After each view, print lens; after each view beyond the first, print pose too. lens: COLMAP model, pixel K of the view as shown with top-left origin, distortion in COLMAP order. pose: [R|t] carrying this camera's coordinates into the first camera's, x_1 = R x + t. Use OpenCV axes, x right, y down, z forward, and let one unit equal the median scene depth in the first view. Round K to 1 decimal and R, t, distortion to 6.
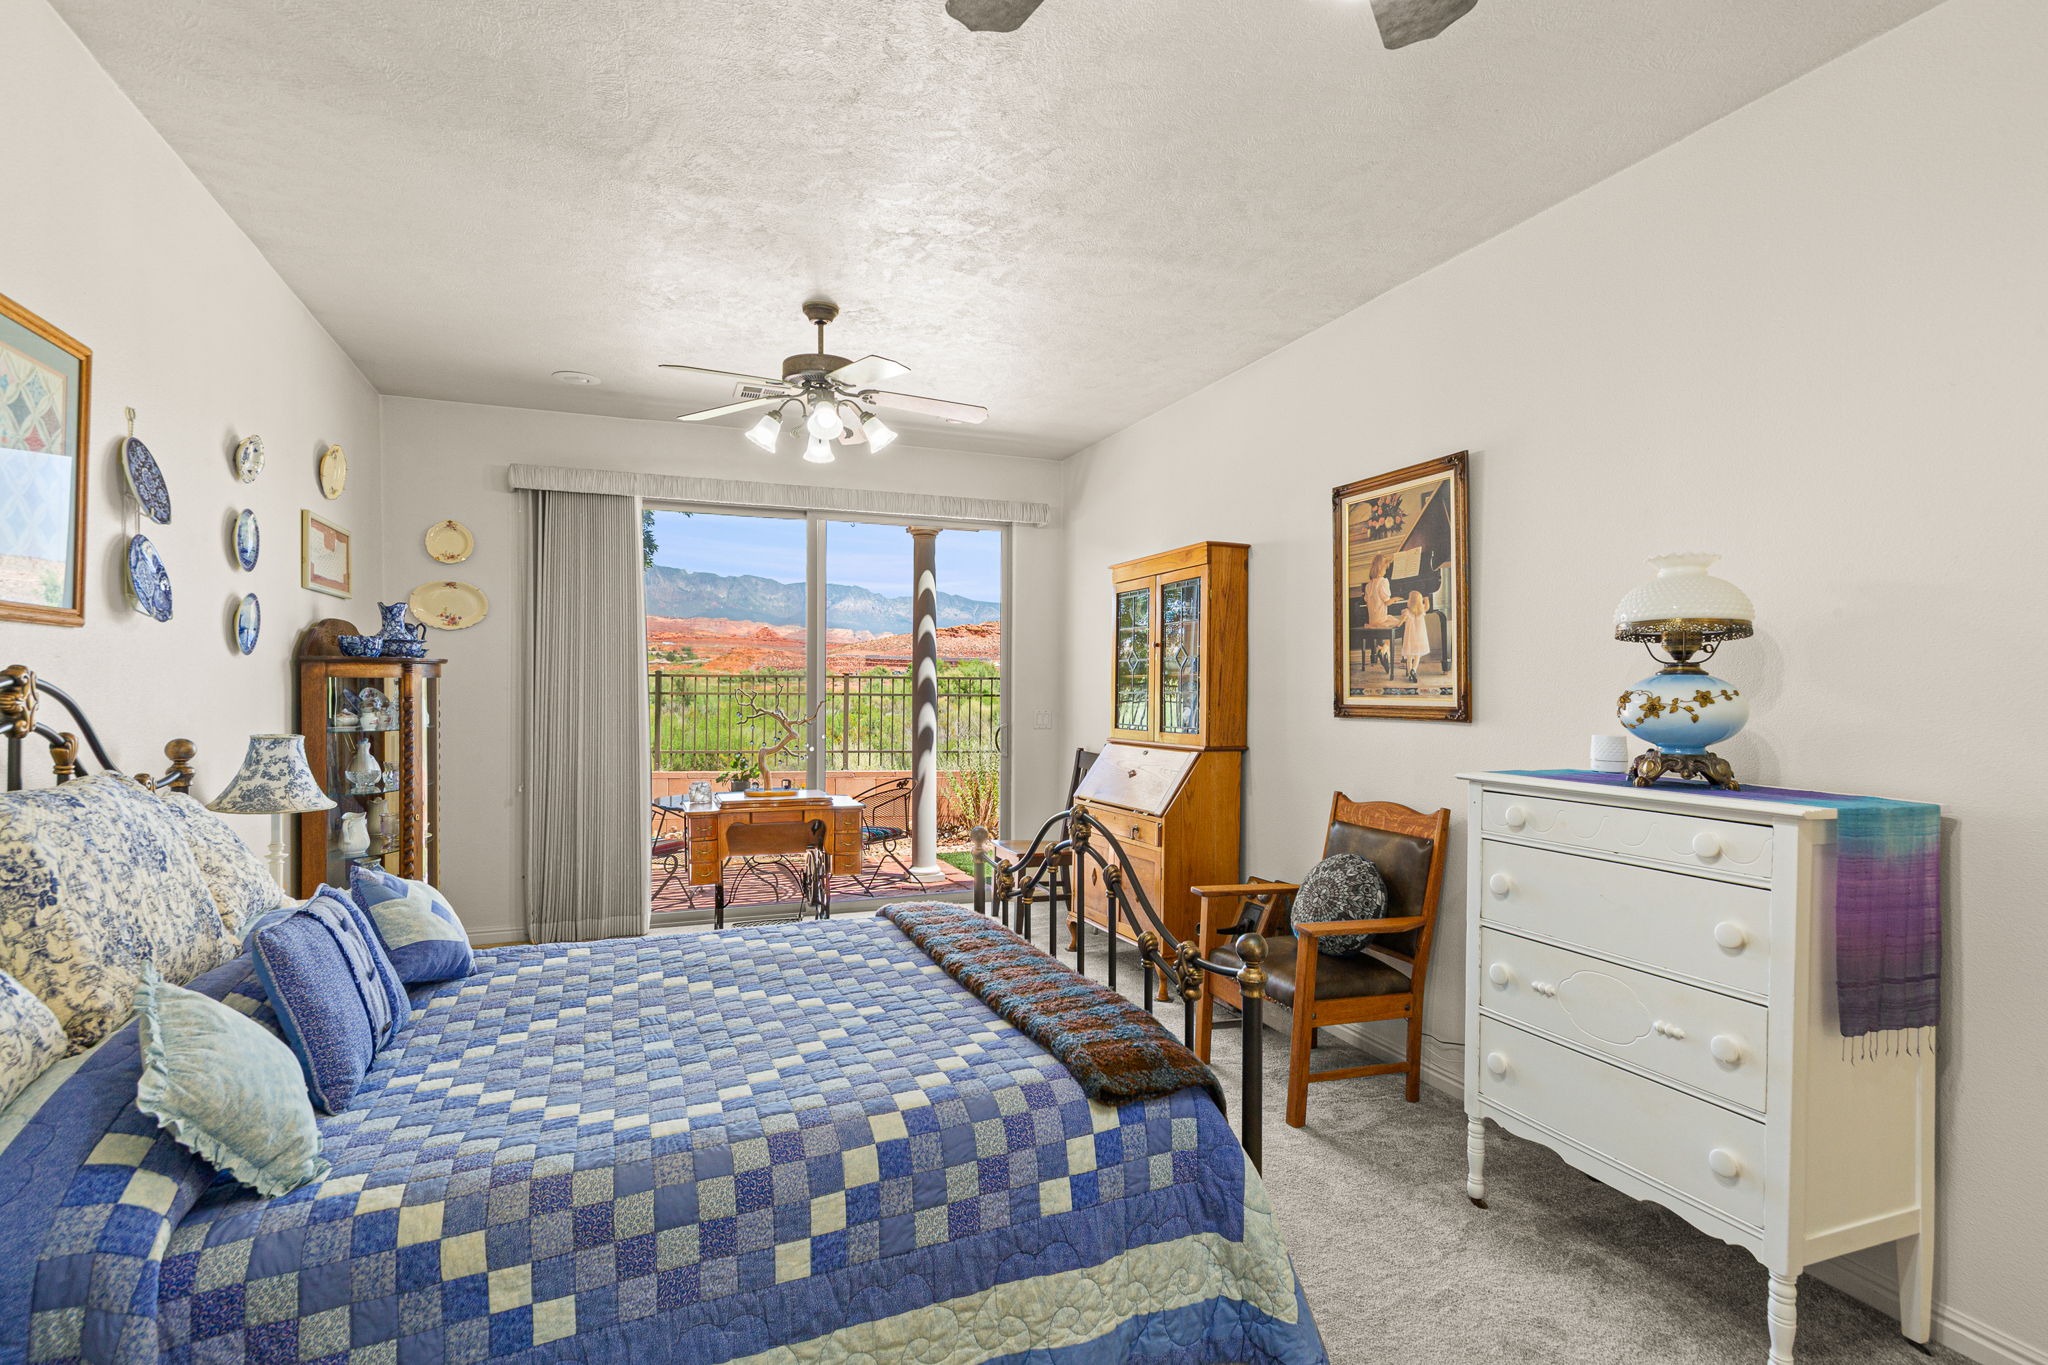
lens RADIAL K [[987.5, 0, 1023.3], [0, 987.5, 692.6], [0, 0, 1]] dist [0.004119, 0.000336]
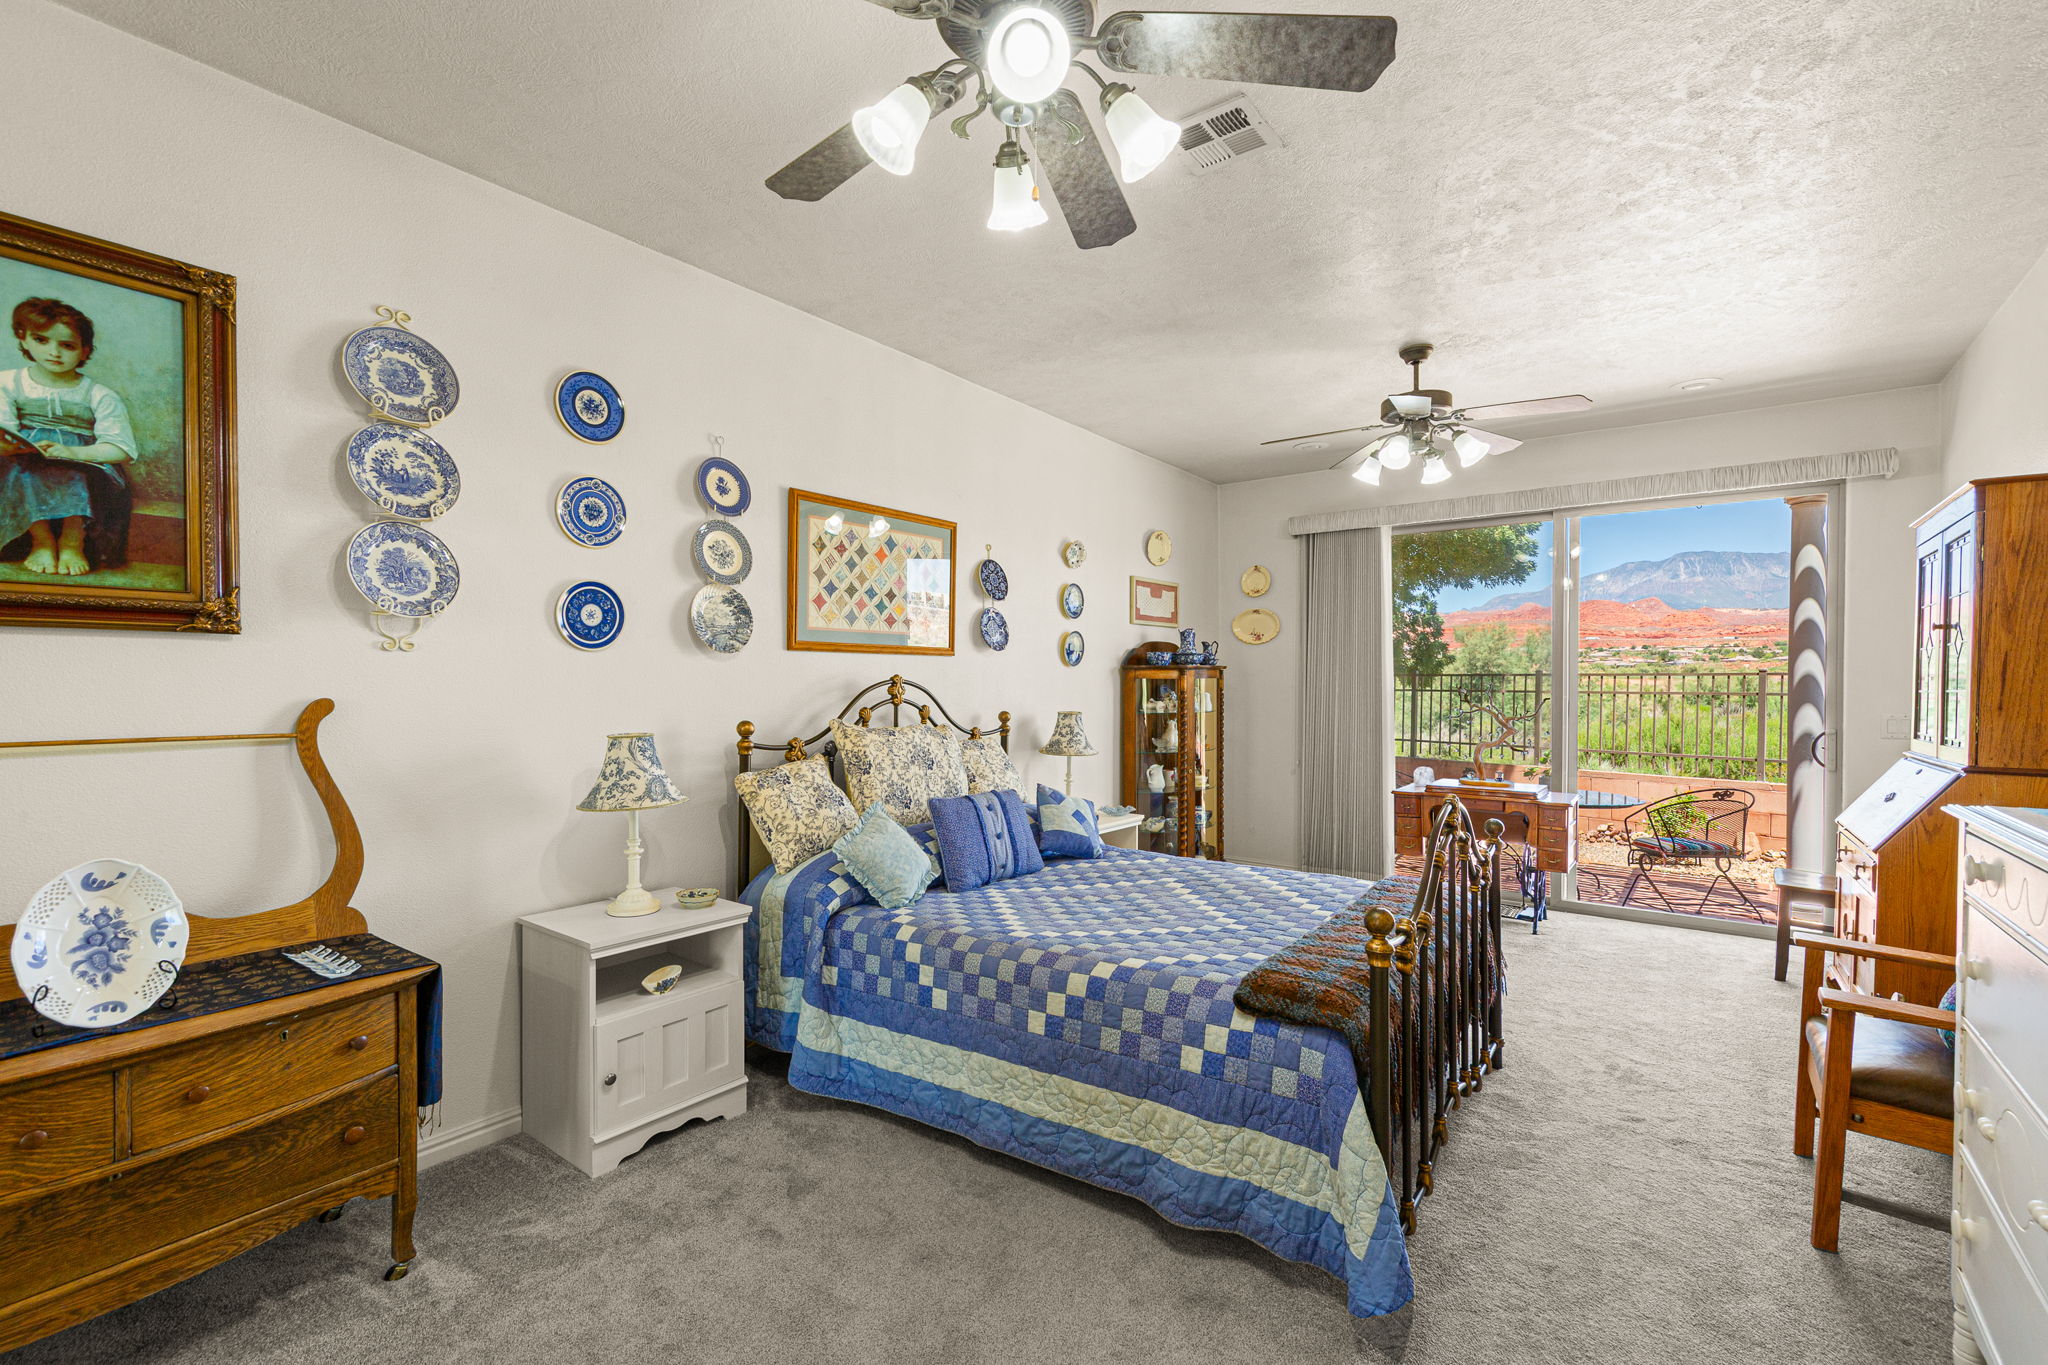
lens RADIAL K [[904.3, 0, 1019.3], [0, 904.3, 695.2], [0, 0, 1]] dist [0.003458, 0.000423]
pose [[0.516996, 0.008634, -0.855944, 0.840874], [-0.005074, 0.999962, 0.007022, 0.003987], [0.855973, 0.000712, 0.517020, 0.138022]]
